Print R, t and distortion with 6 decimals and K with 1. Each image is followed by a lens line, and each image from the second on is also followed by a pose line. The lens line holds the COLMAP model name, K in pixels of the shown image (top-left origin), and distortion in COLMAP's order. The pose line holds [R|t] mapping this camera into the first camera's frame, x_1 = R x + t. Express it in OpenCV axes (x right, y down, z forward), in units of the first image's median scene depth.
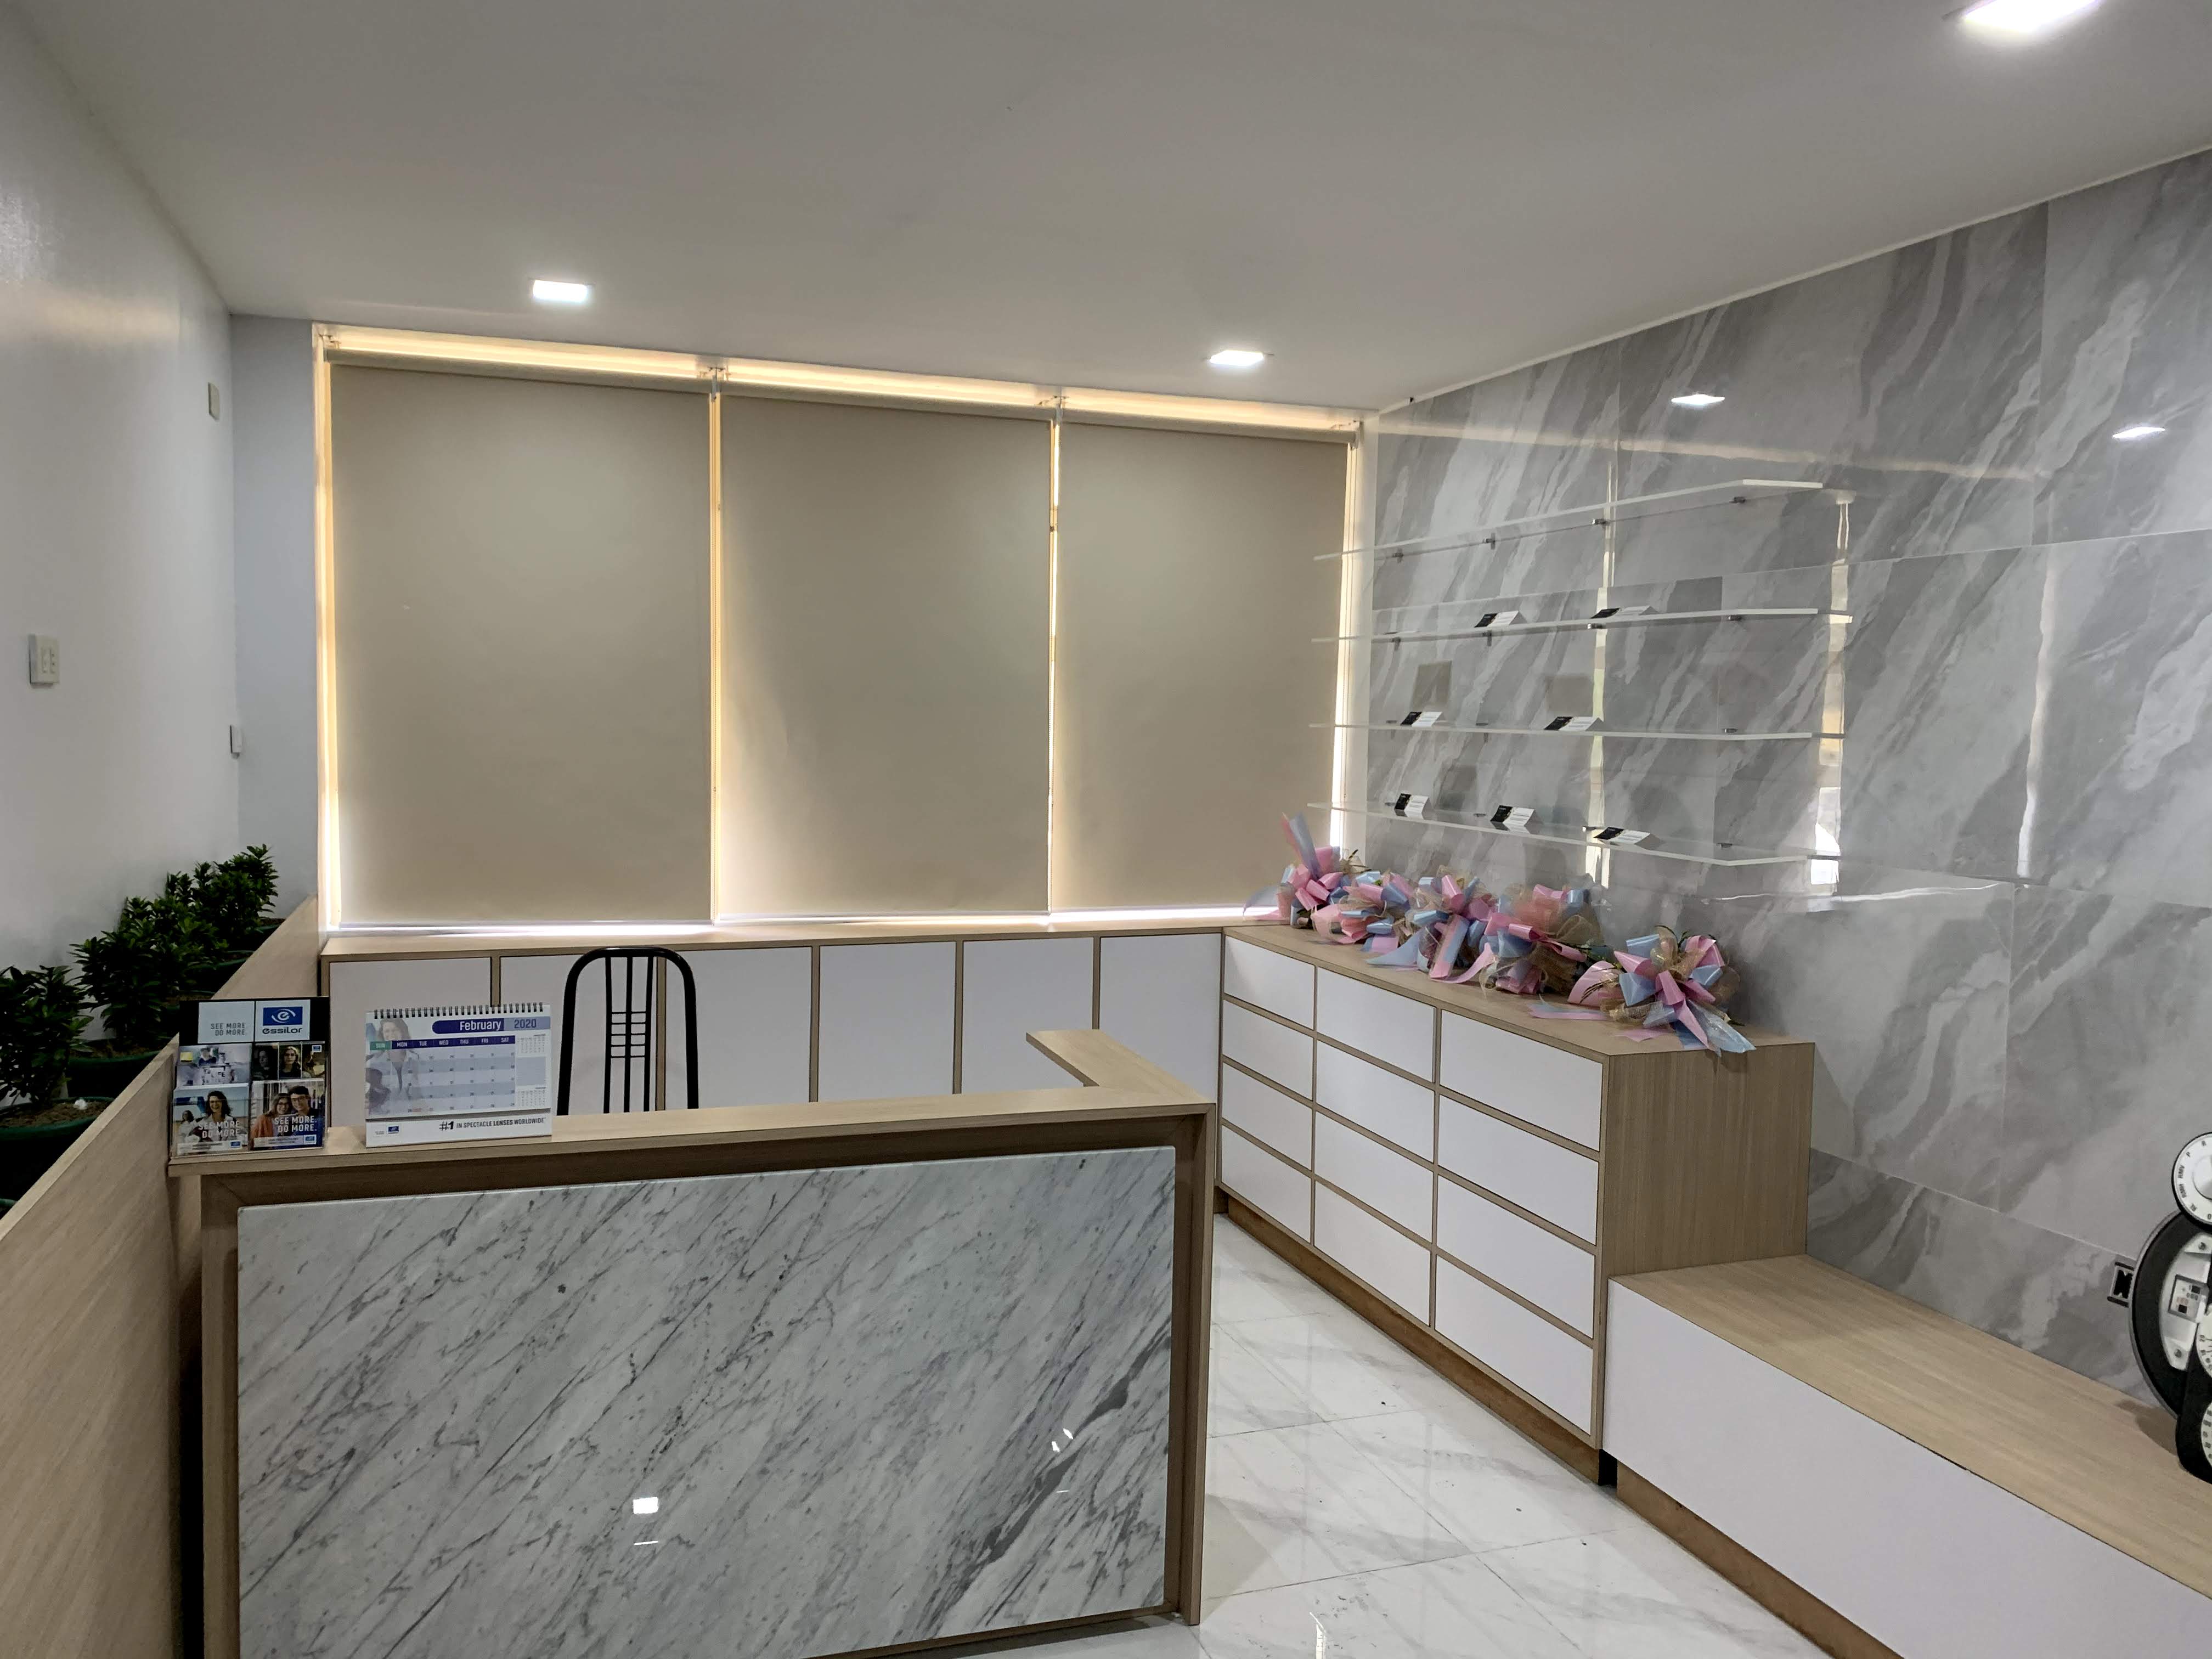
lens RADIAL K [[1710.5, 0, 1106.0], [0, 1710.5, 829.5], [0, 0, 1]] dist [-0.002970, -0.007840]
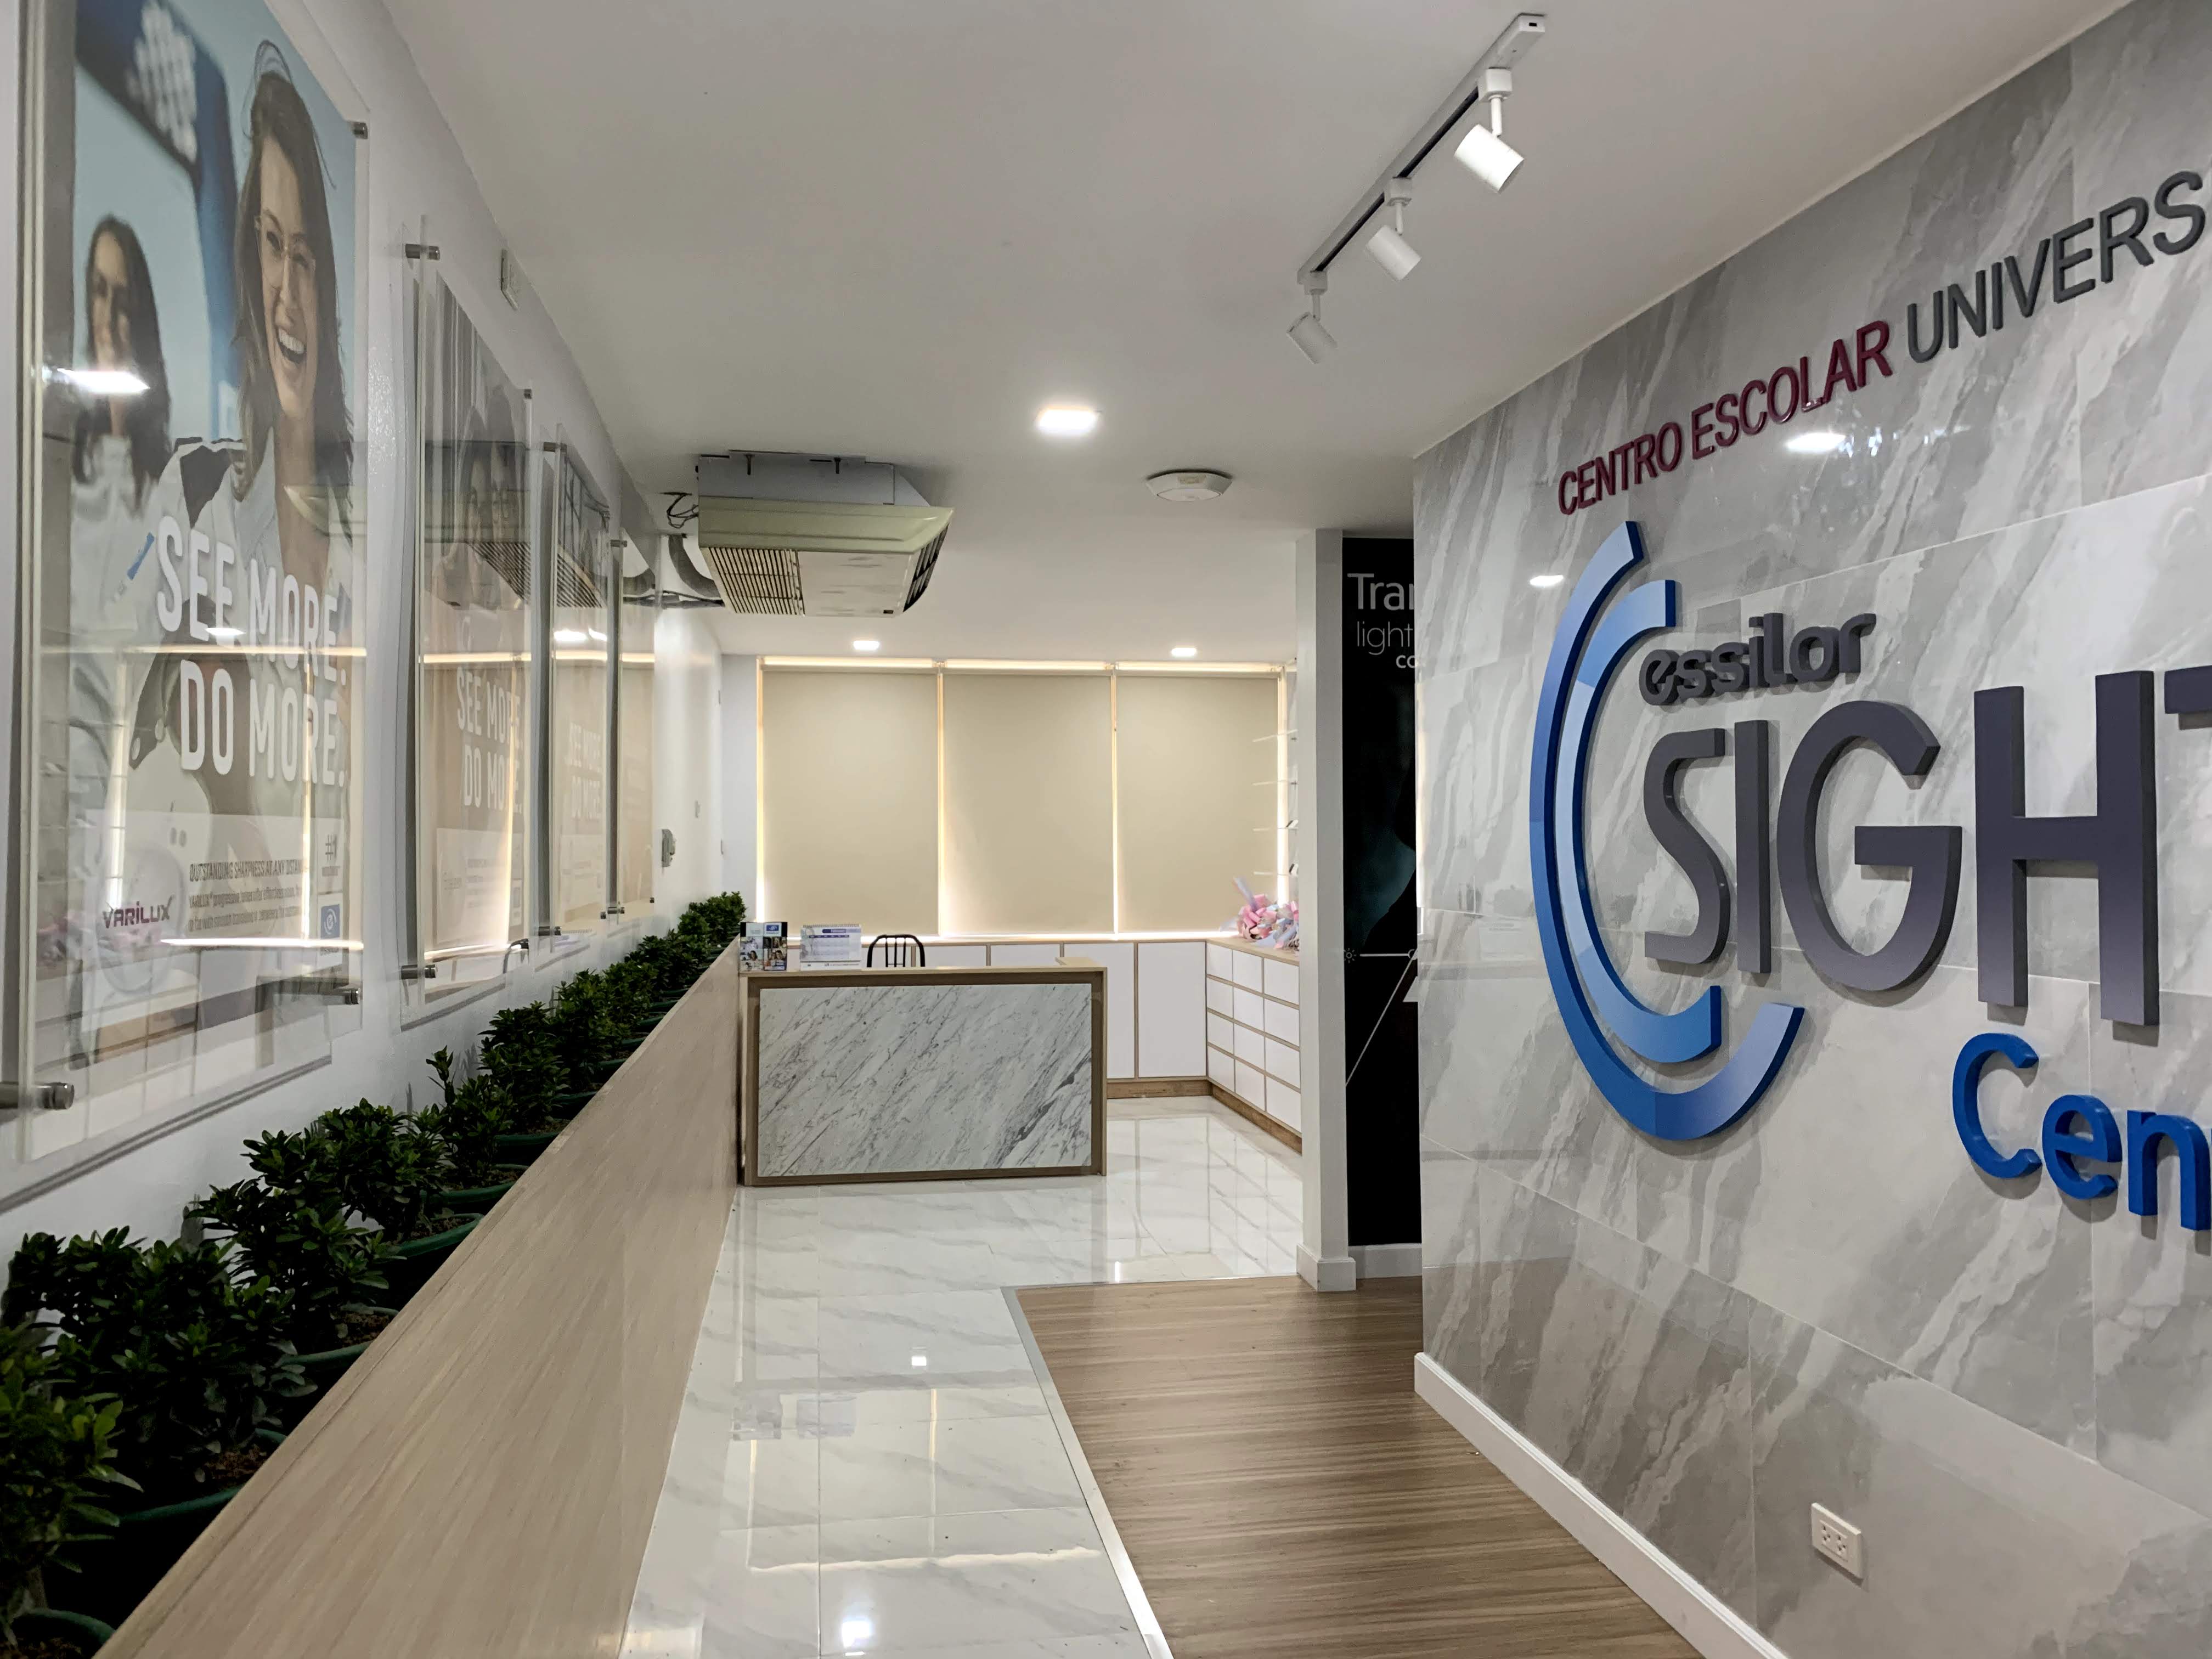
lens RADIAL K [[1740.8, 0, 1101.7], [0, 1740.8, 819.8], [0, 0, 1]] dist [0.045927, -0.052481]
pose [[0.984089, -0.026715, -0.175654, 0.569377], [0.010909, 0.995851, -0.090340, 0.190849], [0.177339, 0.086986, 0.980298, -1.745280]]
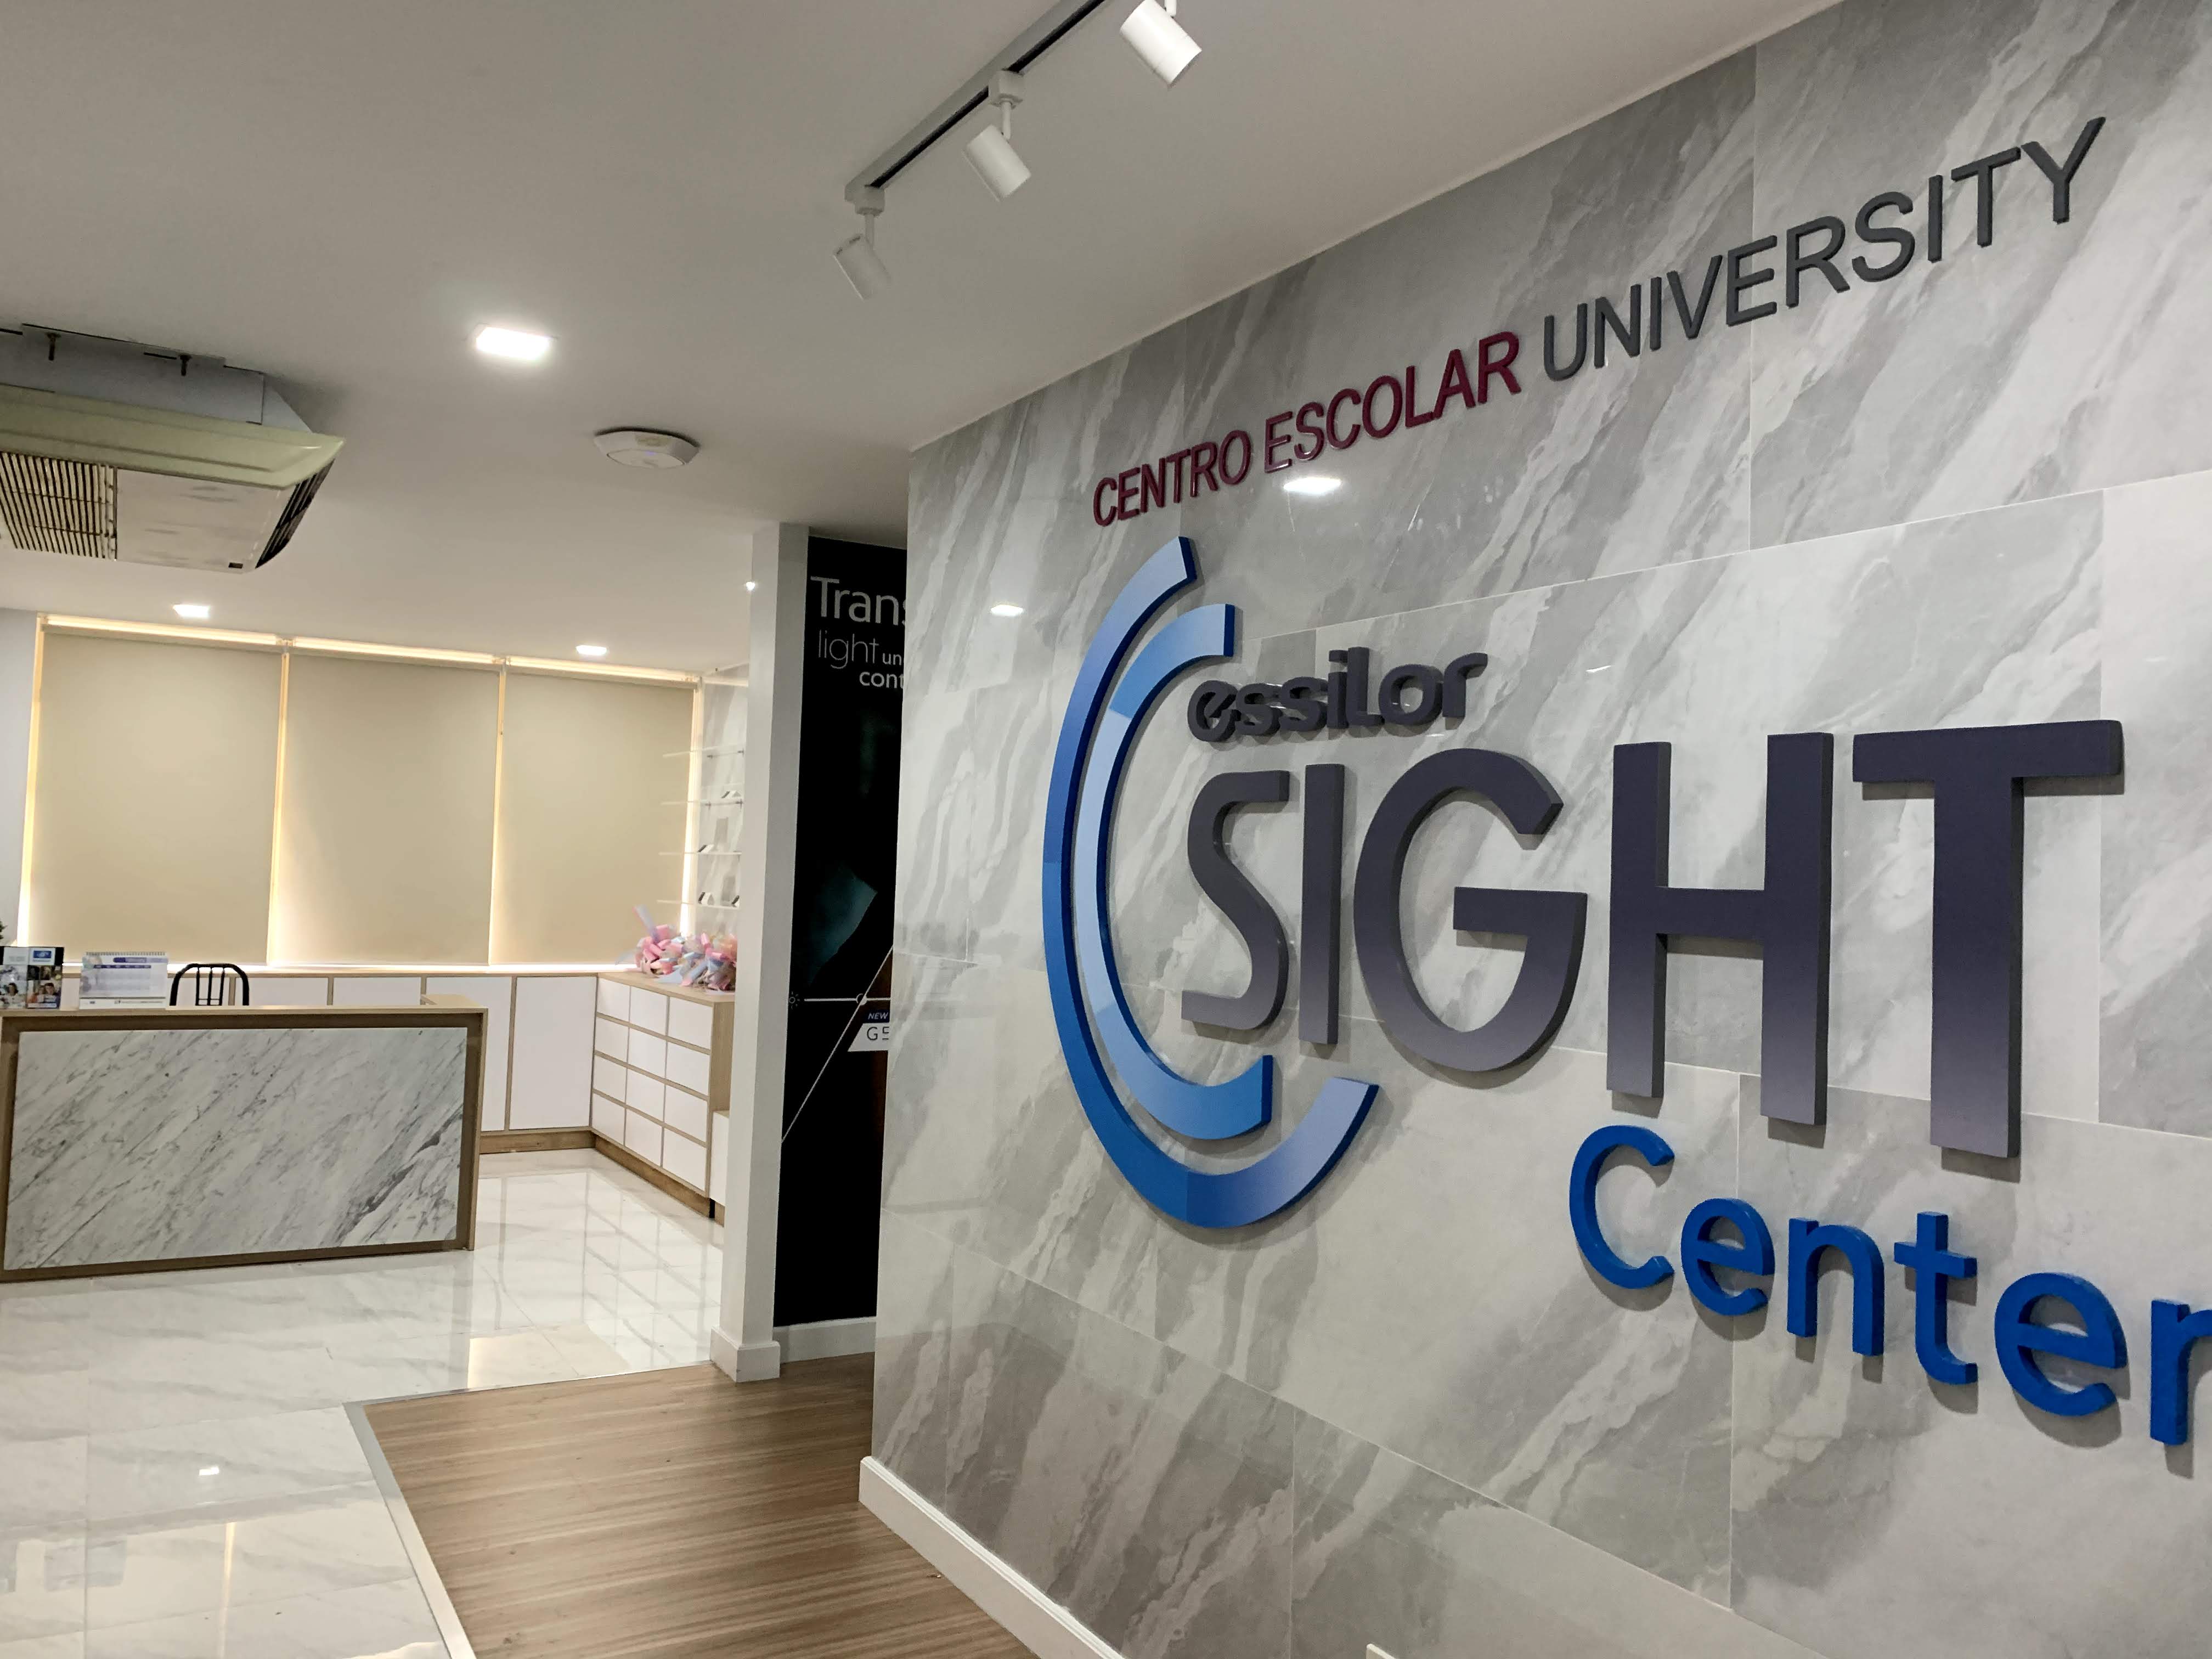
lens RADIAL K [[1740.8, 0, 1101.7], [0, 1740.8, 819.8], [0, 0, 1]] dist [0.045927, -0.052481]
pose [[0.983365, 0.019712, 0.180567, 0.470686], [-0.000767, 0.994535, -0.104398, 0.167074], [-0.181638, 0.102523, 0.978007, -1.528379]]
